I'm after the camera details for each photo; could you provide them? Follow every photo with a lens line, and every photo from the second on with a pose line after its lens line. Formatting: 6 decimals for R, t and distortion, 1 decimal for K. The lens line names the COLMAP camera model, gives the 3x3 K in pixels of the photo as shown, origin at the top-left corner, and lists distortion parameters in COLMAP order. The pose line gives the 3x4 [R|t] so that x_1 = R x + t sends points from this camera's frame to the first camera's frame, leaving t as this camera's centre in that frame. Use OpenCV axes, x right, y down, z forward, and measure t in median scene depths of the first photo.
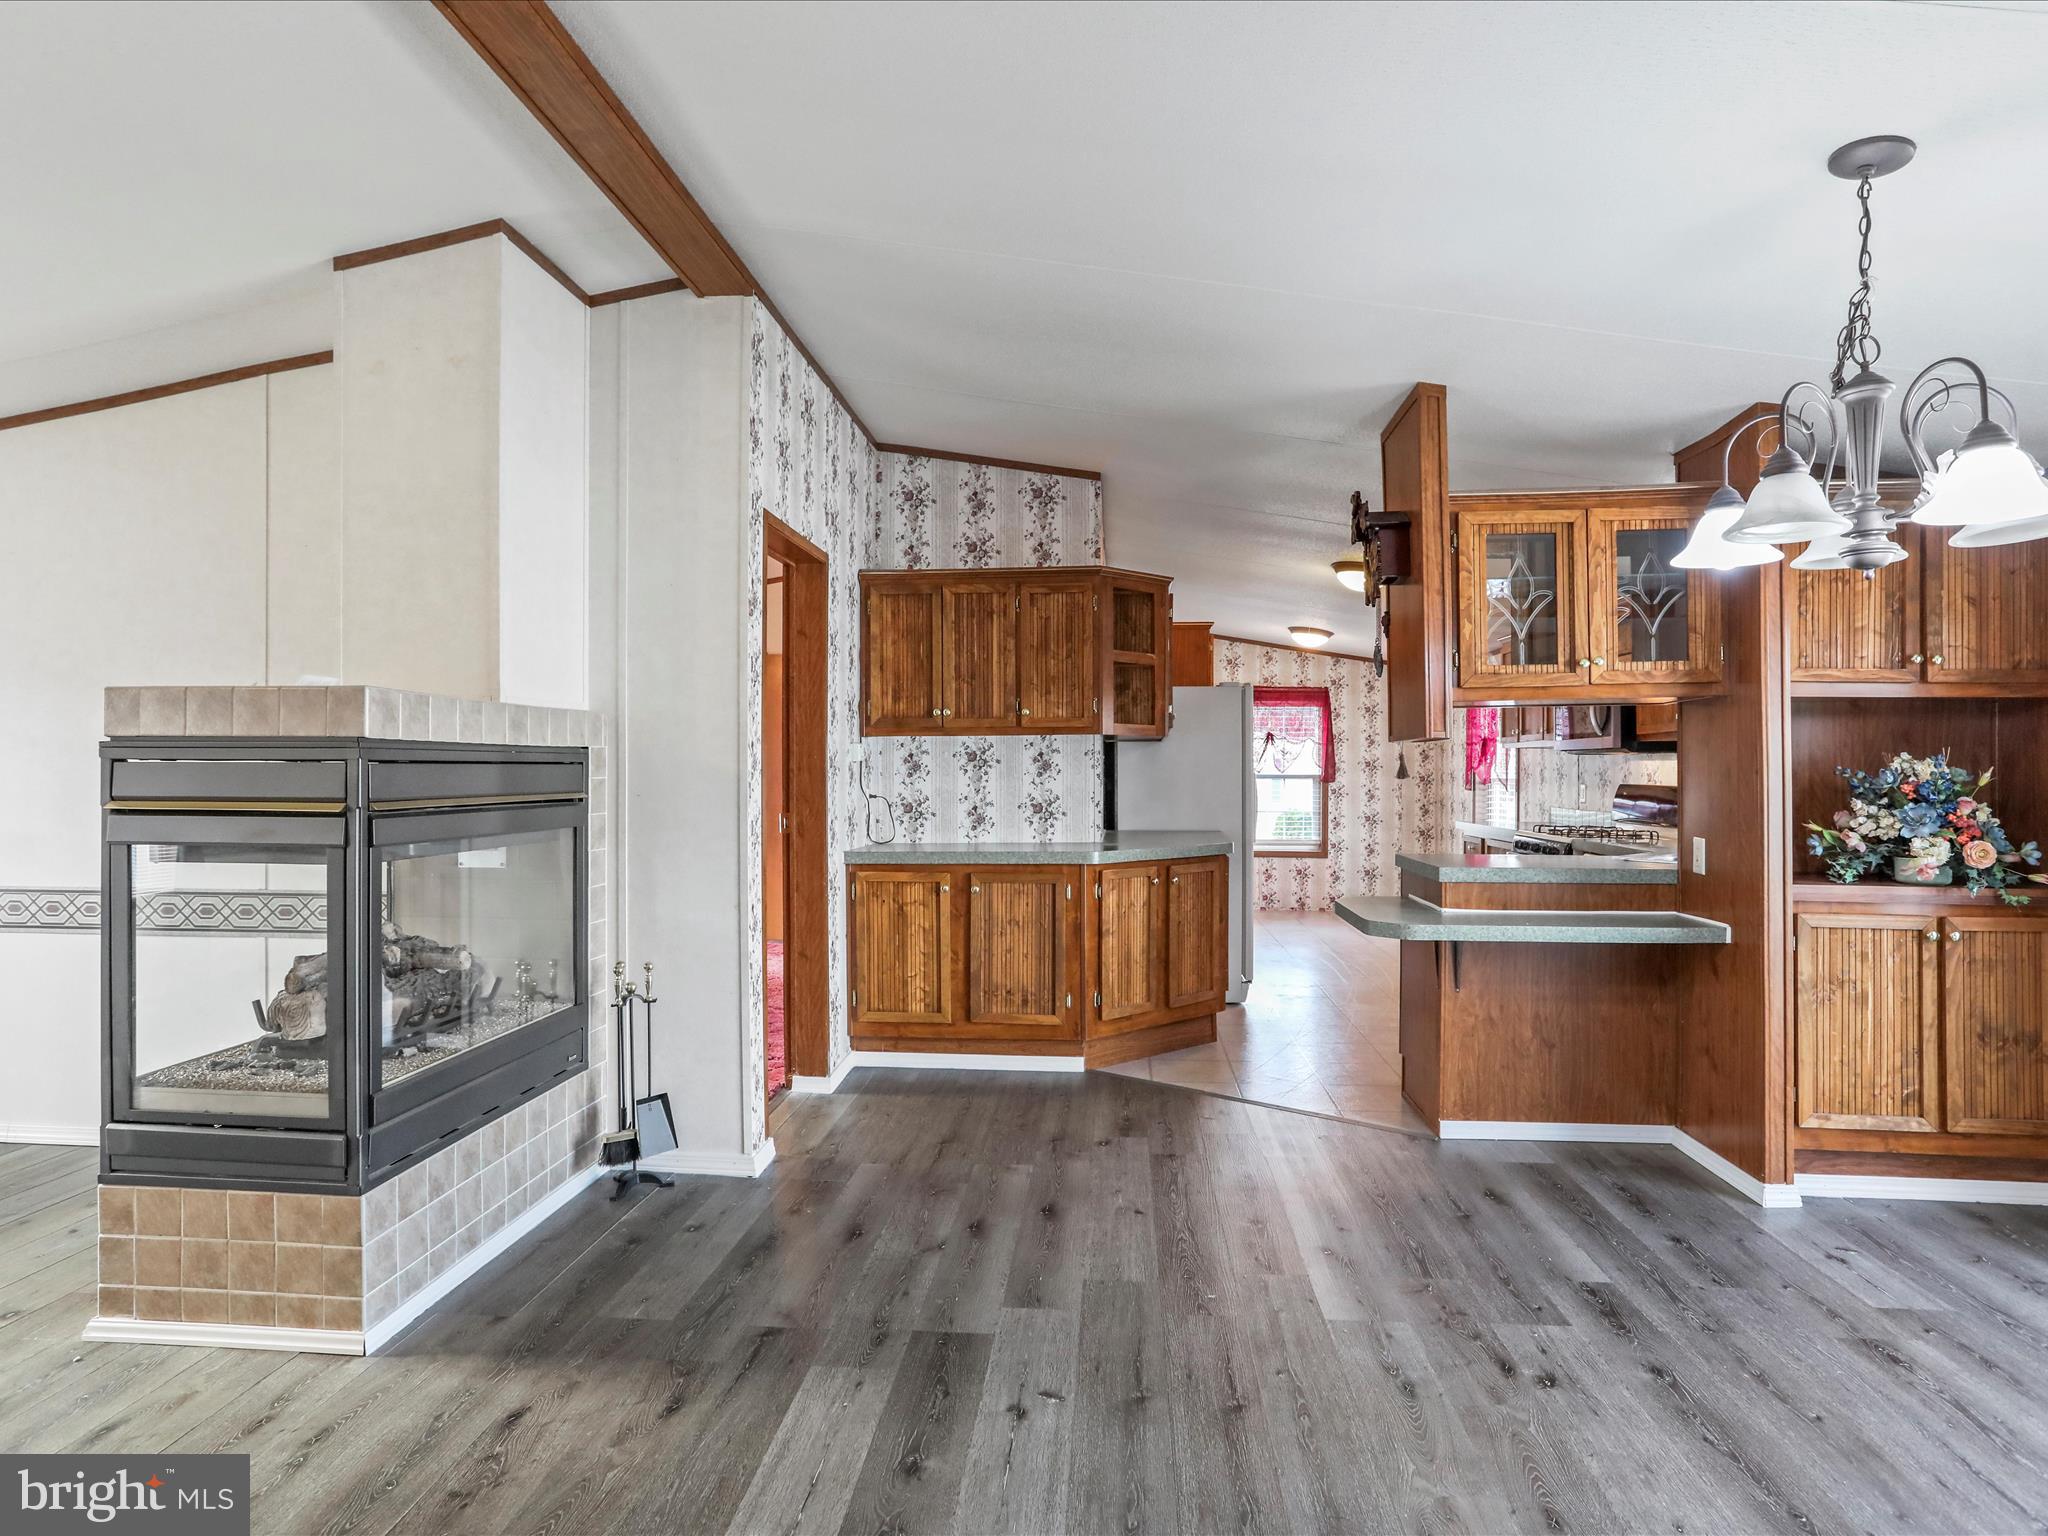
lens RADIAL K [[1080.3, 0, 1023.4], [0, 1080.3, 768.1], [0, 0, 1]] dist [-0.015957, 0.001279]
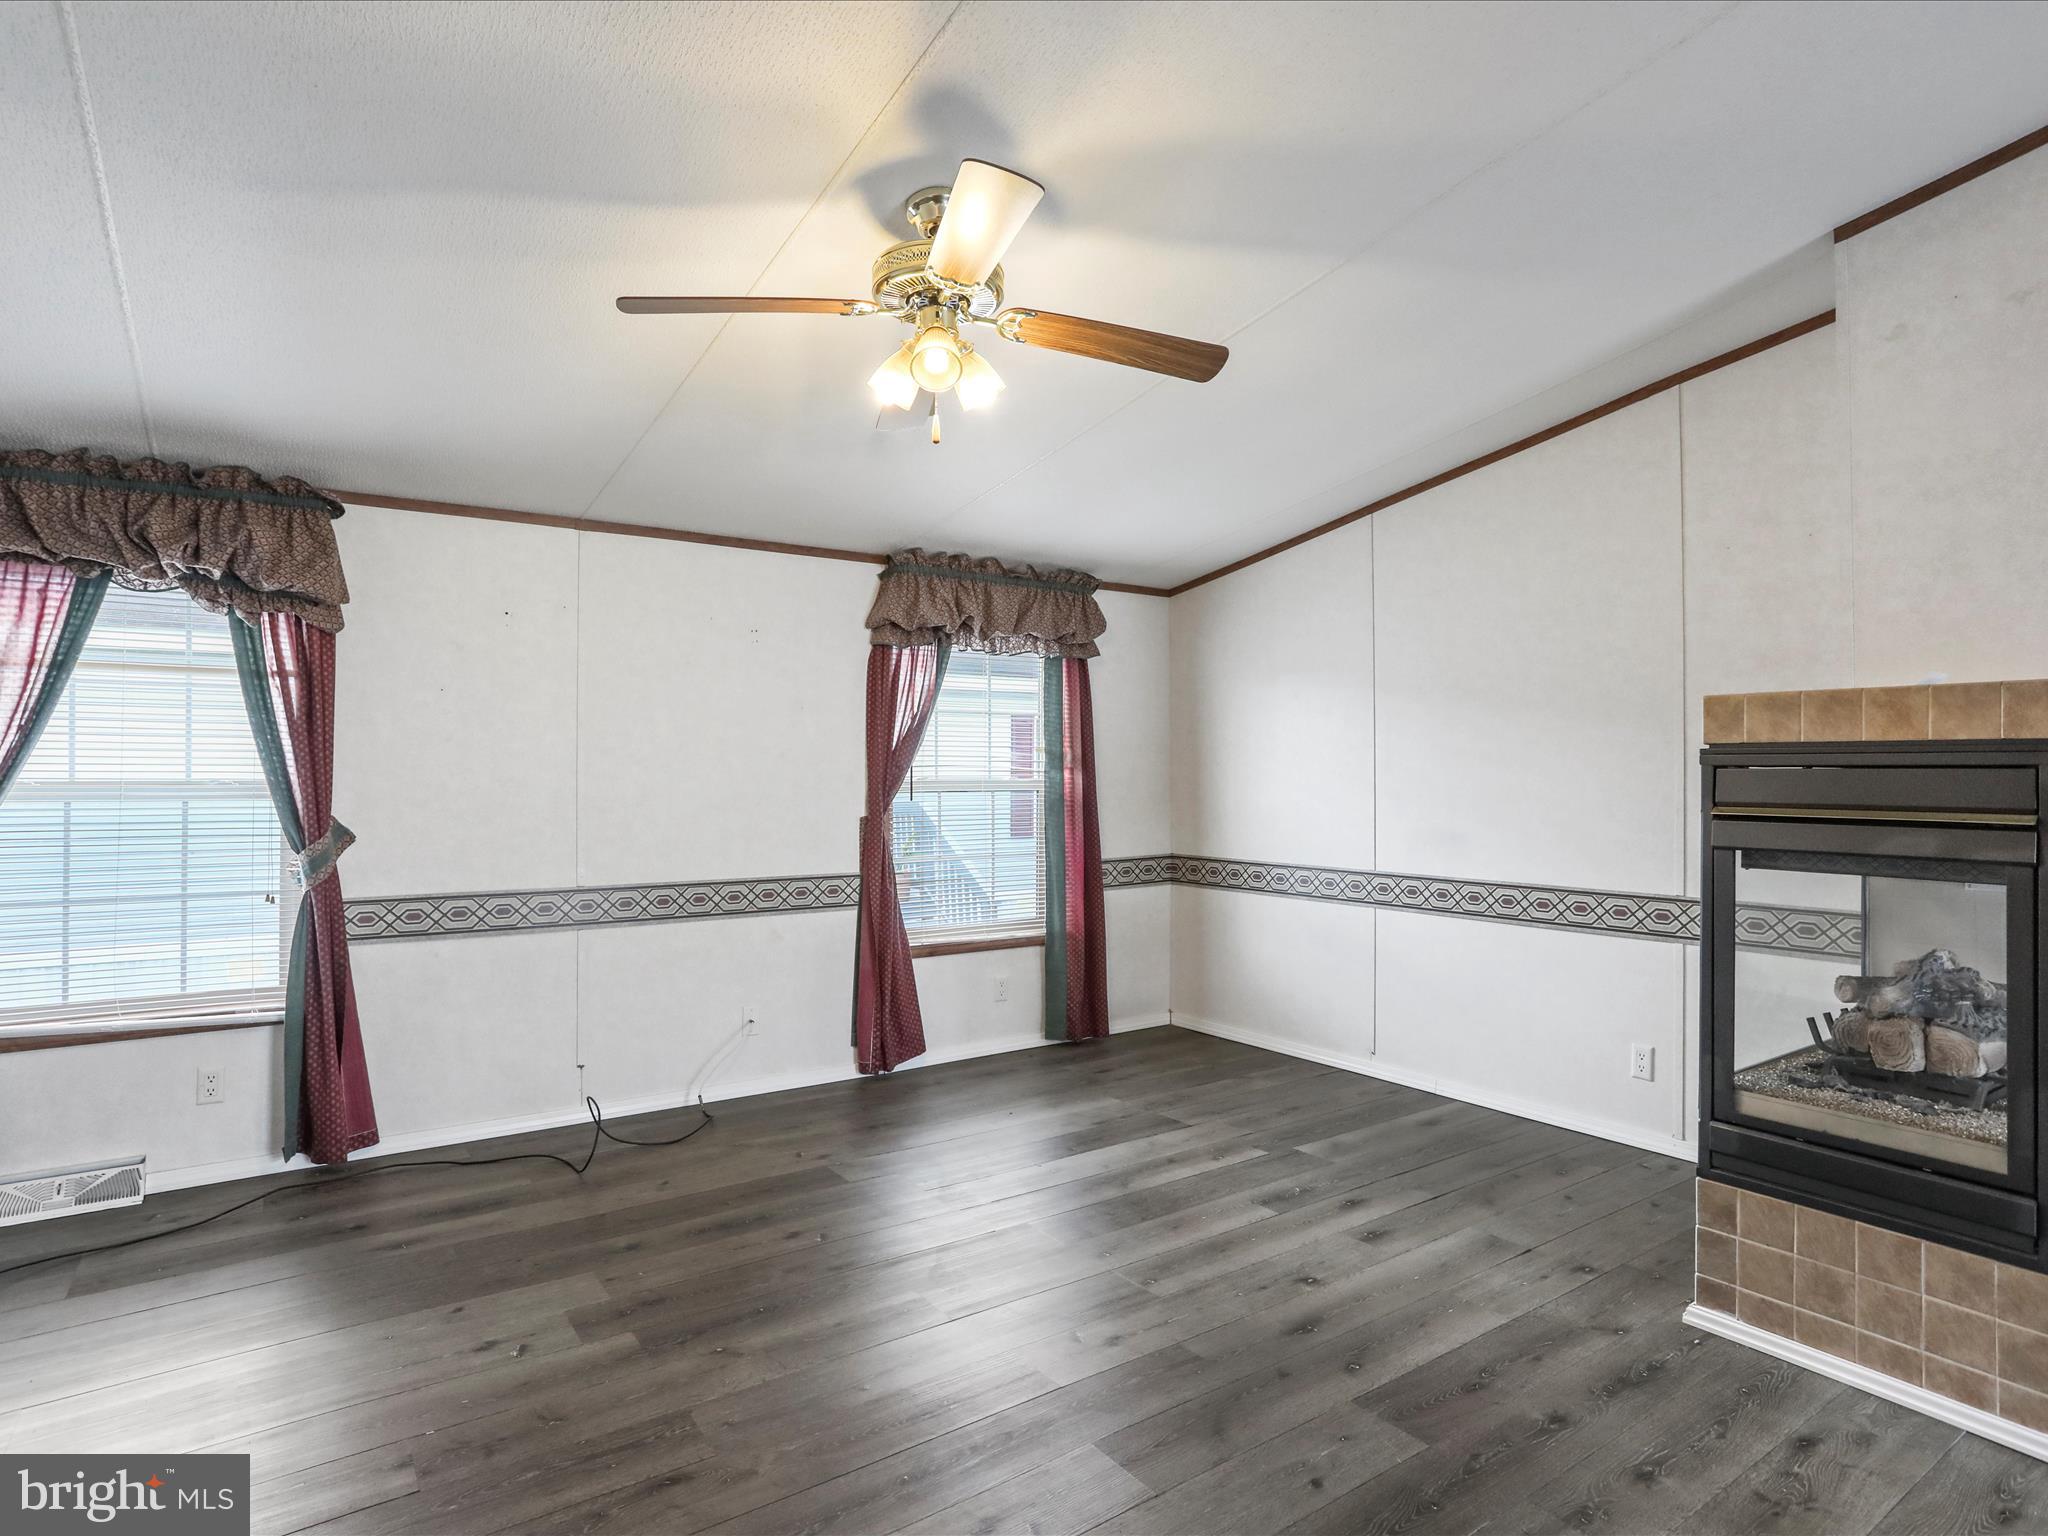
lens RADIAL K [[1080.3, 0, 1031.7], [0, 1080.3, 768.3], [0, 0, 1]] dist [-0.015957, 0.001279]
pose [[0.633806, -0.004699, -0.773478, -0.471132], [-0.001952, 0.999969, -0.007675, 0.002872], [0.773490, 0.006375, 0.633777, -0.163891]]
